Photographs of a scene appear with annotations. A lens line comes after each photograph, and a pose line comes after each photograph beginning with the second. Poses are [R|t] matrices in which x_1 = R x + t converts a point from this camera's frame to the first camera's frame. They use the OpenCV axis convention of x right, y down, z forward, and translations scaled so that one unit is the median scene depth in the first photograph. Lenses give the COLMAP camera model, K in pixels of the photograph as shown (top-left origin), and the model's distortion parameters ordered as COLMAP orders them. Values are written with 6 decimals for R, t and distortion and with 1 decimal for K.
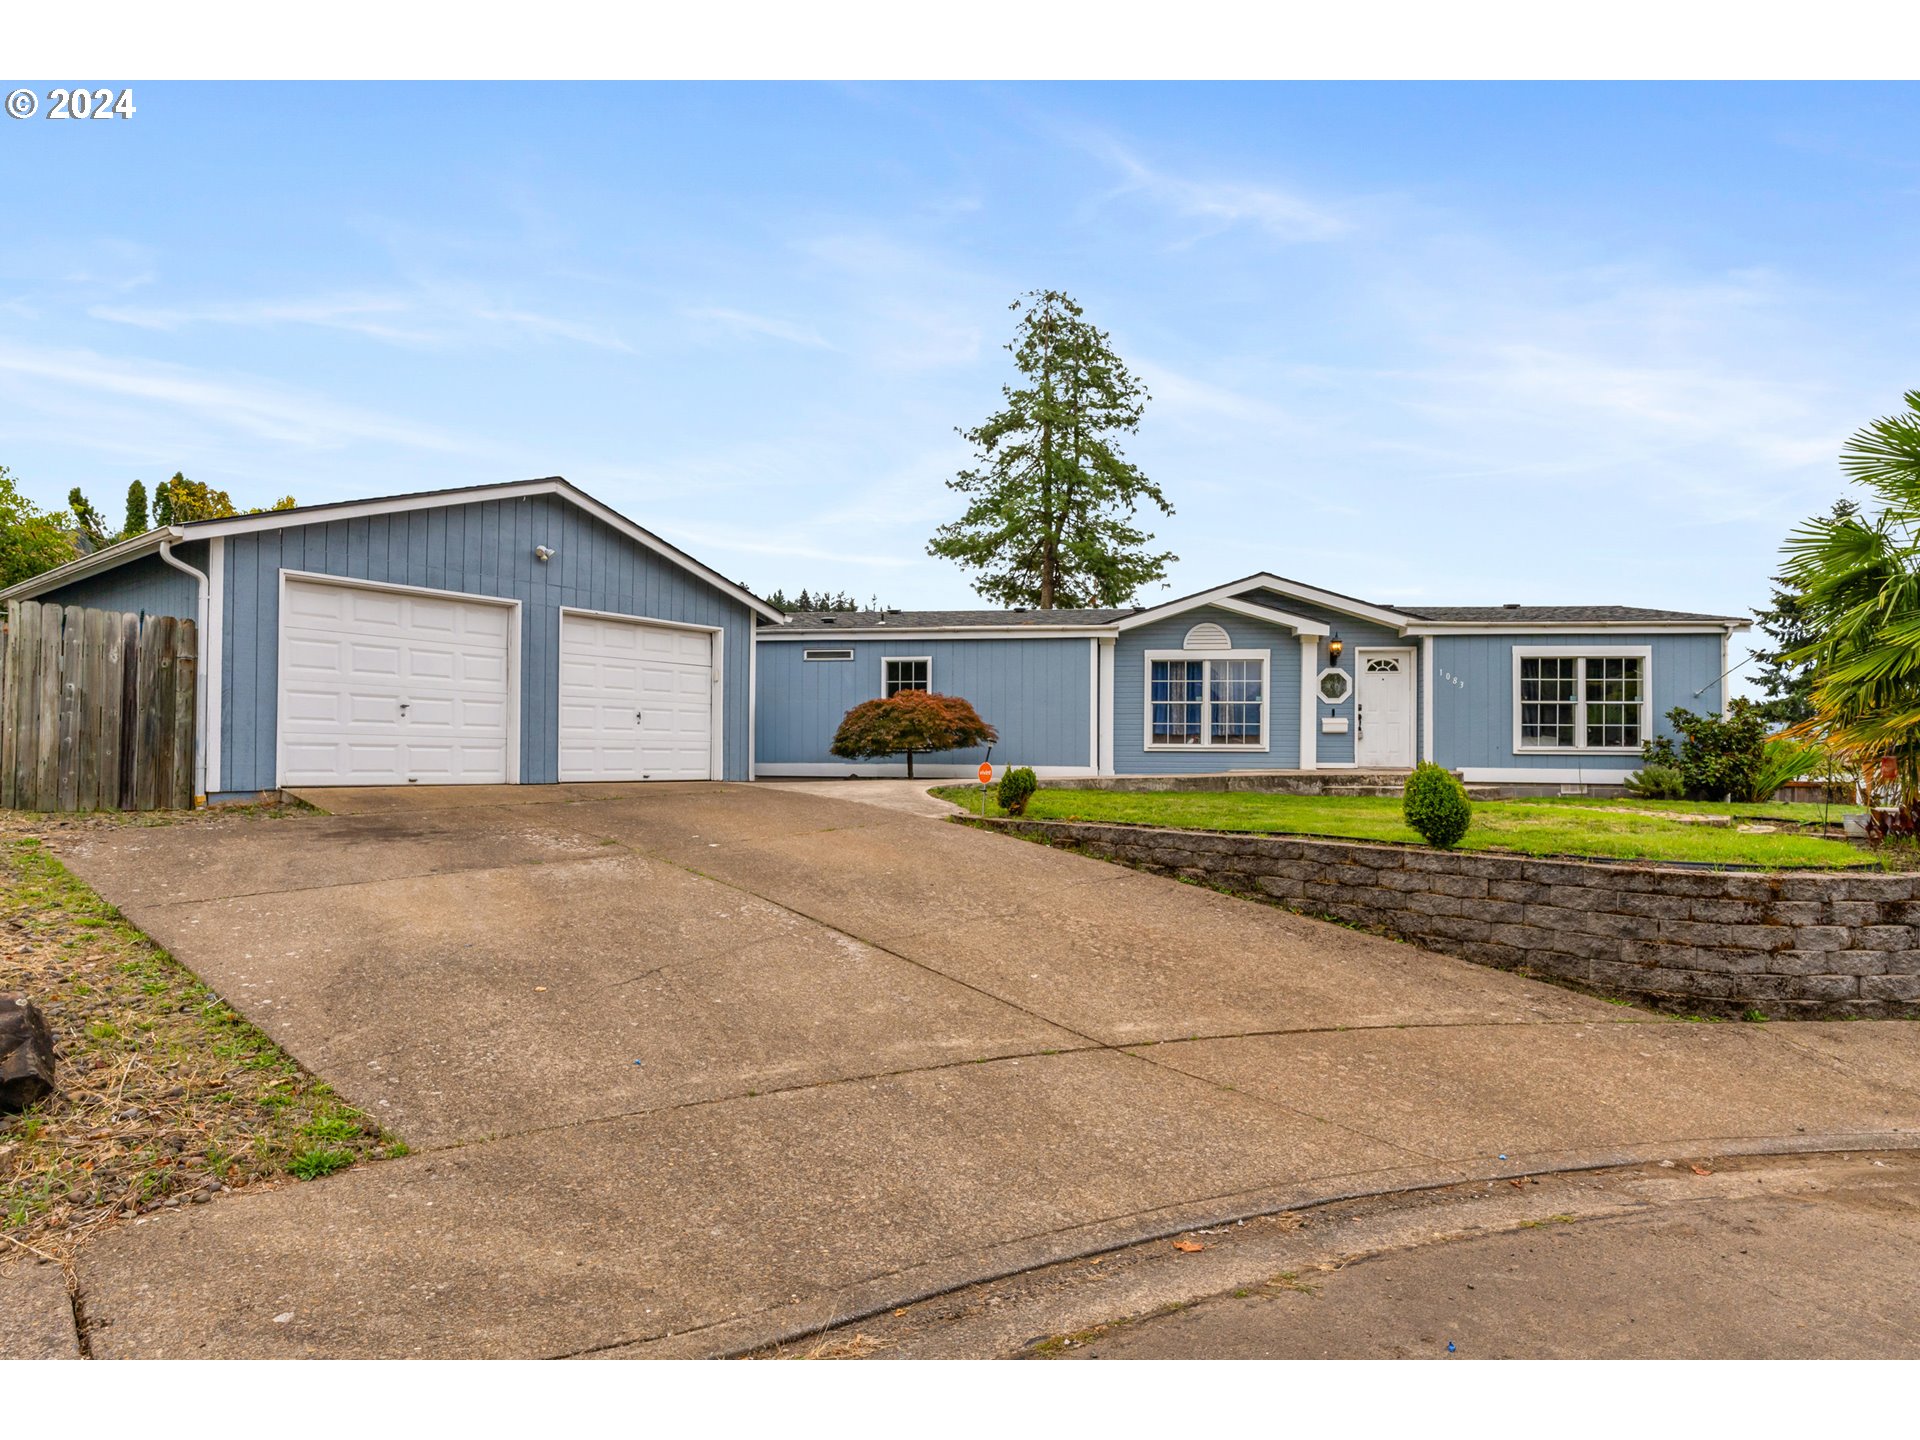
lens RADIAL K [[1033.2, 0, 966.5], [0, 1033.2, 748.6], [0, 0, 1]] dist [-0.004928, 0.001352]
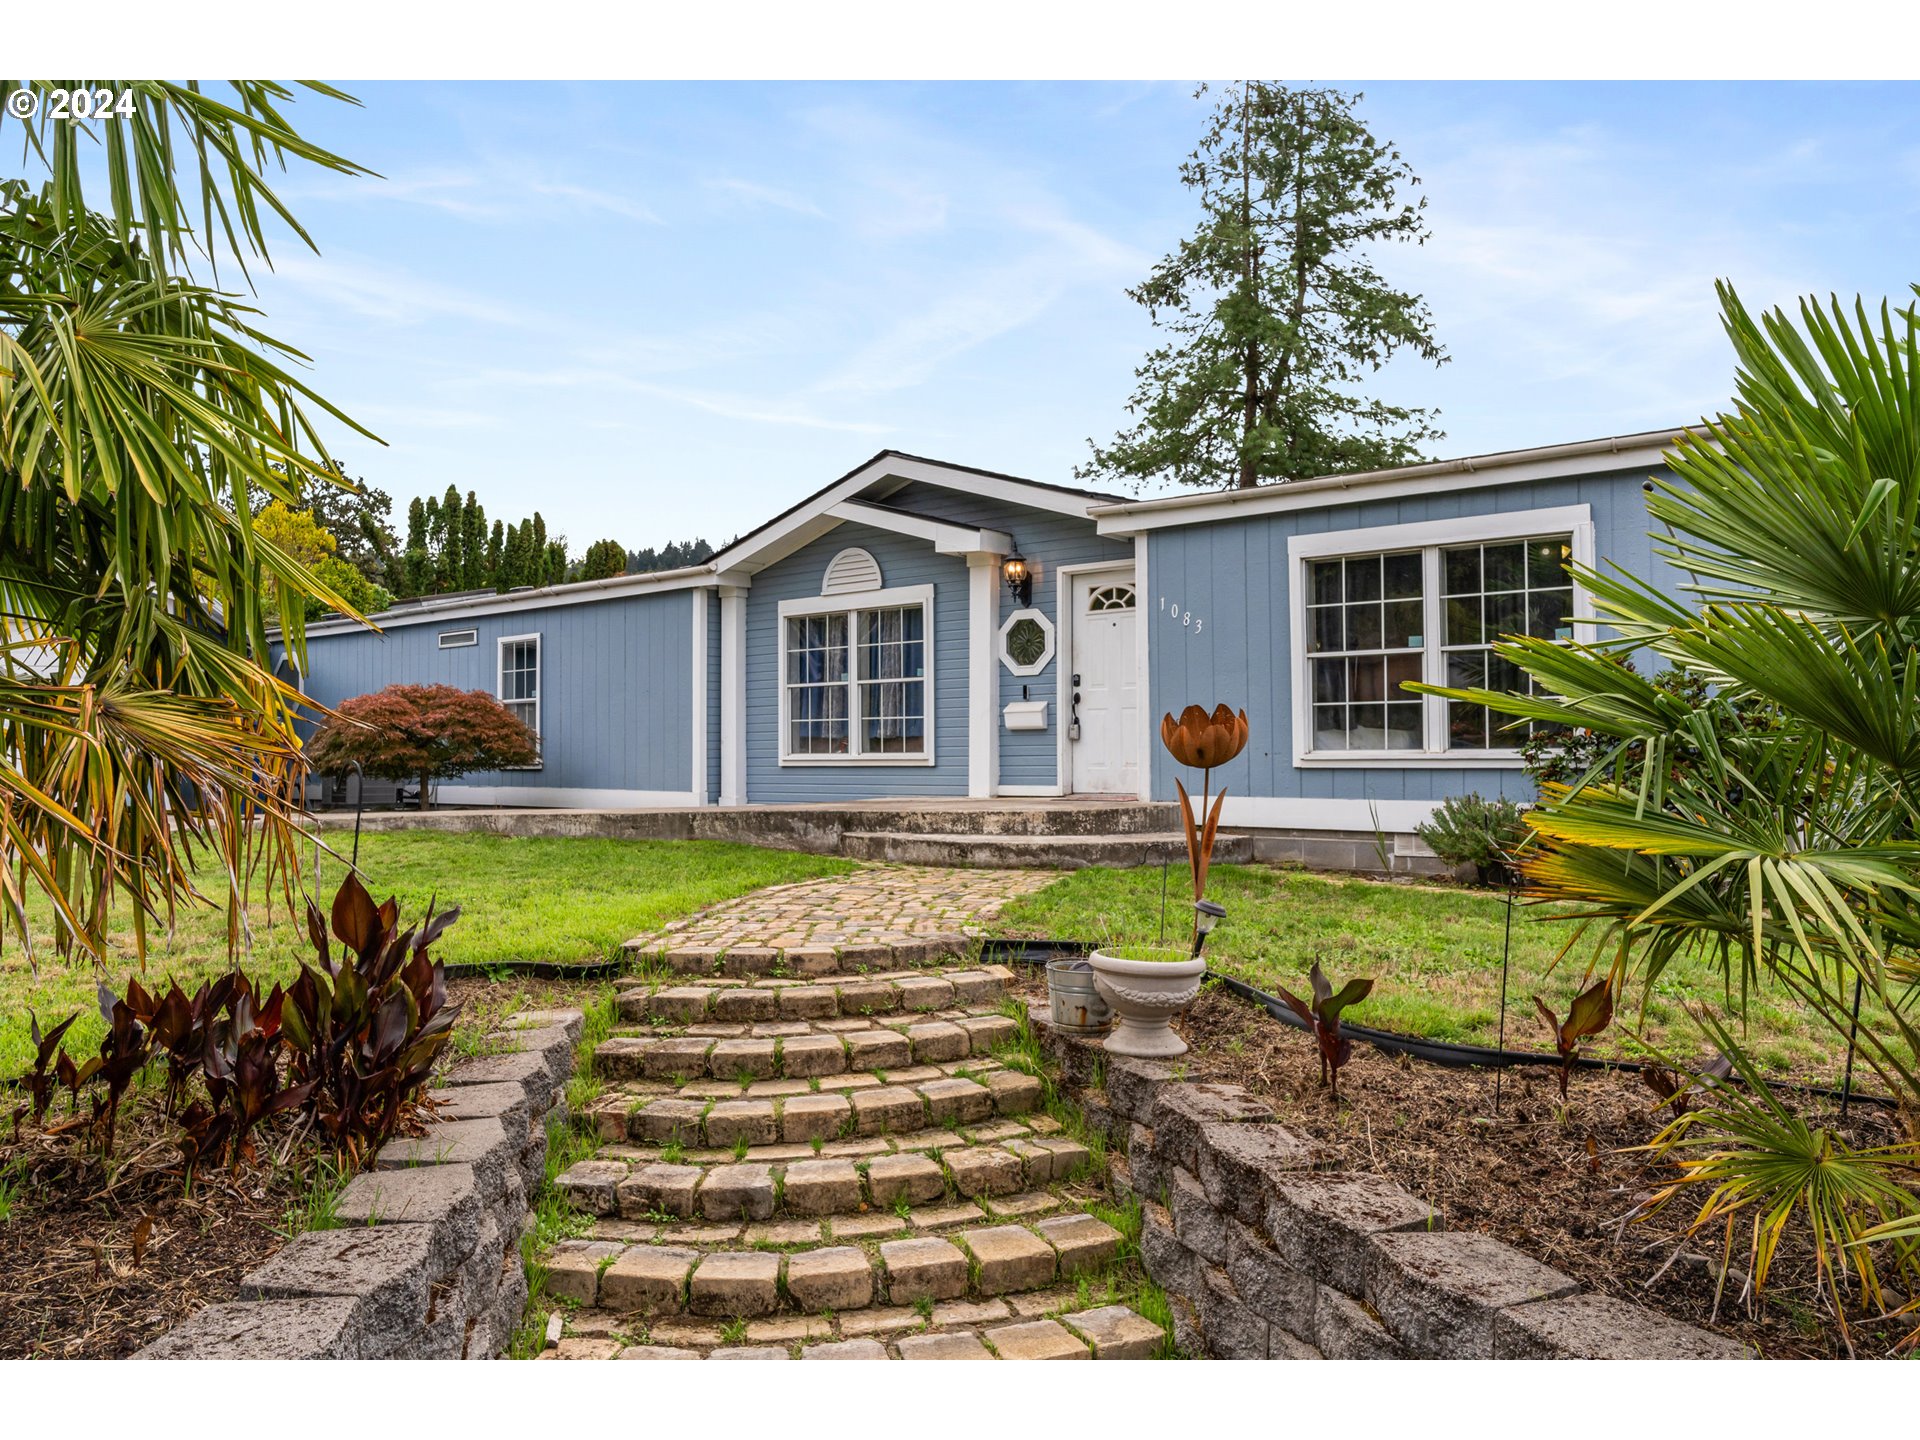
lens RADIAL K [[1310.5, 0, 960.0], [0, 1310.5, 720.0], [0, 0, 1]] dist [-0.007330, -0.001280]
pose [[0.854826, -0.026513, -0.518237, 0.708597], [0.014281, 0.999518, -0.027579, -0.002113], [0.518718, 0.016174, 0.854792, 0.417604]]
